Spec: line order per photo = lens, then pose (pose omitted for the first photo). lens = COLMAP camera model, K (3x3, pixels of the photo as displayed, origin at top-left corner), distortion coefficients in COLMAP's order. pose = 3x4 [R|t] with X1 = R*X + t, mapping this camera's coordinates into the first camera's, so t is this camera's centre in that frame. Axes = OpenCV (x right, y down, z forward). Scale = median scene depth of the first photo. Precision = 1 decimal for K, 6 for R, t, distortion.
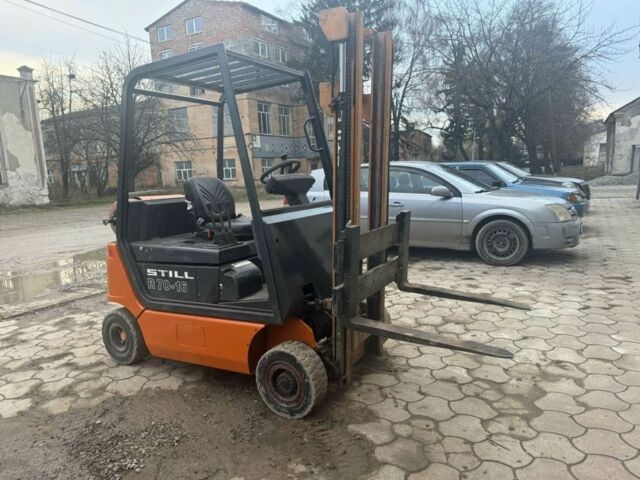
lens RADIAL K [[453.5, 0, 322.6], [0, 453.5, 236.5], [0, 0, 1]] dist [0.027113, -0.032871]
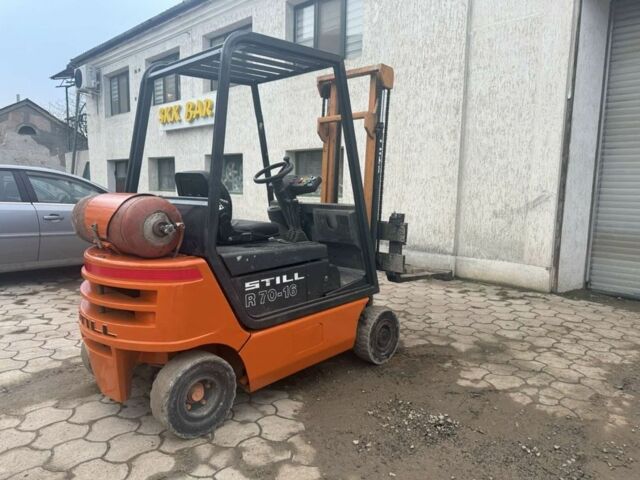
lens RADIAL K [[453.5, 0, 322.6], [0, 453.5, 236.5], [0, 0, 1]] dist [0.027113, -0.032871]
pose [[0.237579, -0.067029, 0.969053, -1.178113], [0.106200, 0.993429, 0.042678, -0.029529], [-0.965545, 0.092774, 0.243136, 0.715838]]
